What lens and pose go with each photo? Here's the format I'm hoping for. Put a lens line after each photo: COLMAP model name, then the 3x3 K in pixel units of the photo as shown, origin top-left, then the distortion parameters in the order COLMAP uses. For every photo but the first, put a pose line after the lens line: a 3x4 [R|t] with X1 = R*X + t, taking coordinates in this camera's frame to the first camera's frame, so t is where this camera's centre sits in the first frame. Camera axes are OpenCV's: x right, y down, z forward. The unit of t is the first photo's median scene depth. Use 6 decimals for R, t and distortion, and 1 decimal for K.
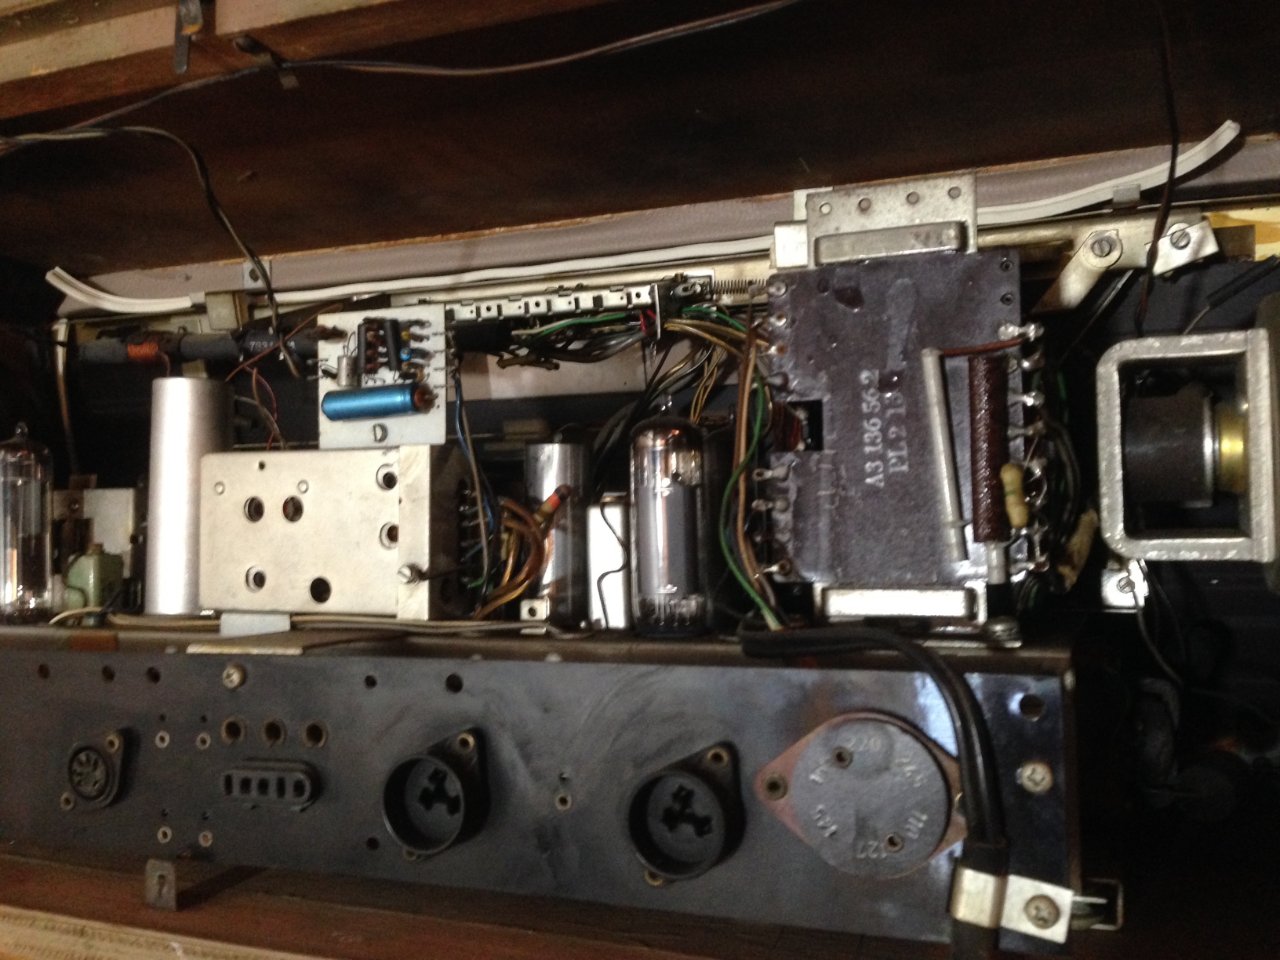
lens RADIAL K [[1200.3, 0, 639.0], [0, 1200.3, 506.8], [0, 0, 1]] dist [0.080538, -0.155025]
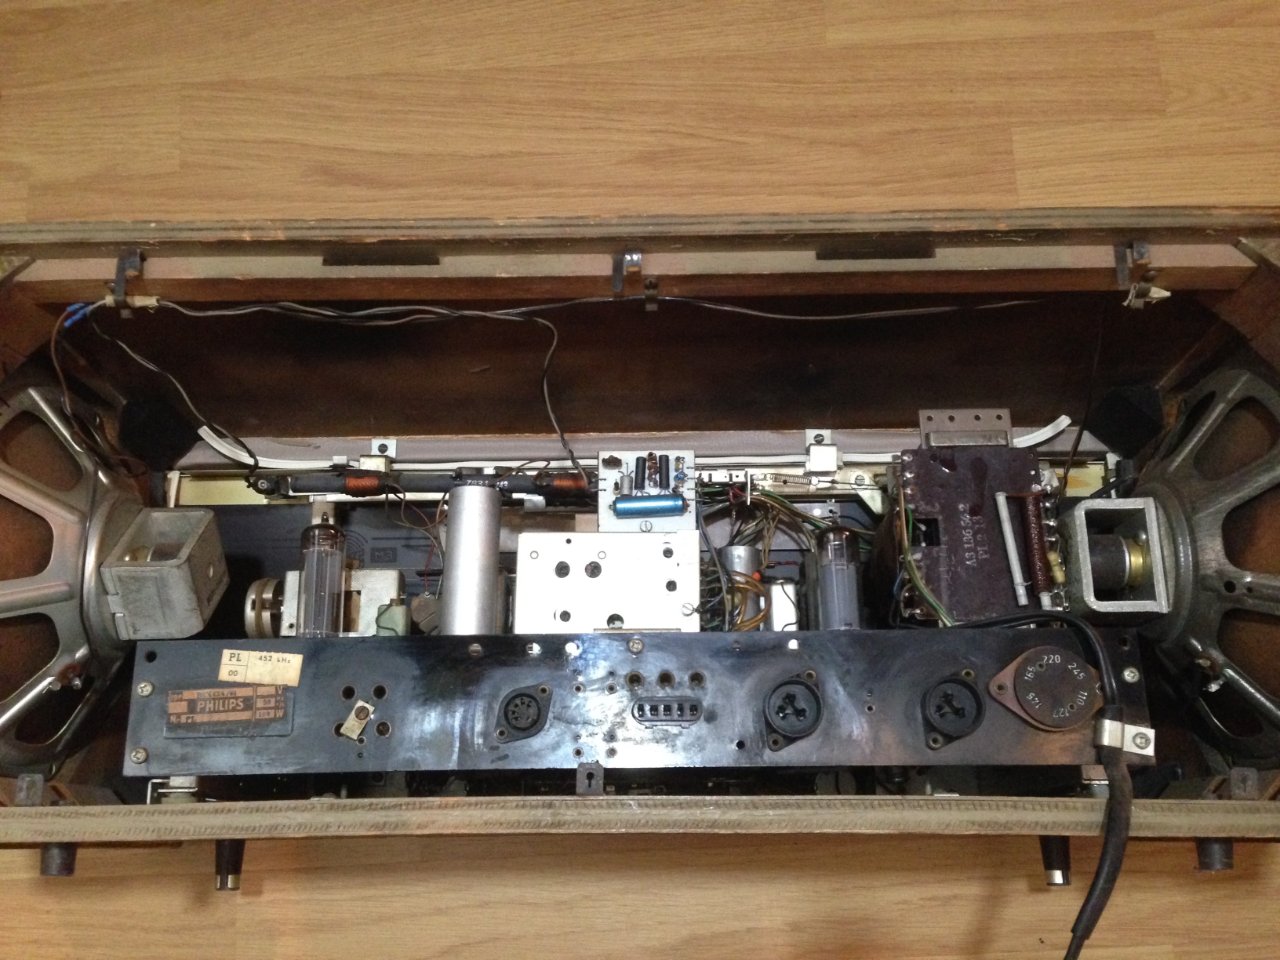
lens RADIAL K [[1200.3, 0, 639.0], [0, 1200.3, 506.8], [0, 0, 1]] dist [0.080538, -0.155025]
pose [[0.932911, 0.109553, 0.343039, -0.871951], [-0.011653, 0.961286, -0.275305, 0.390100], [-0.359919, 0.252838, 0.898071, -0.443790]]
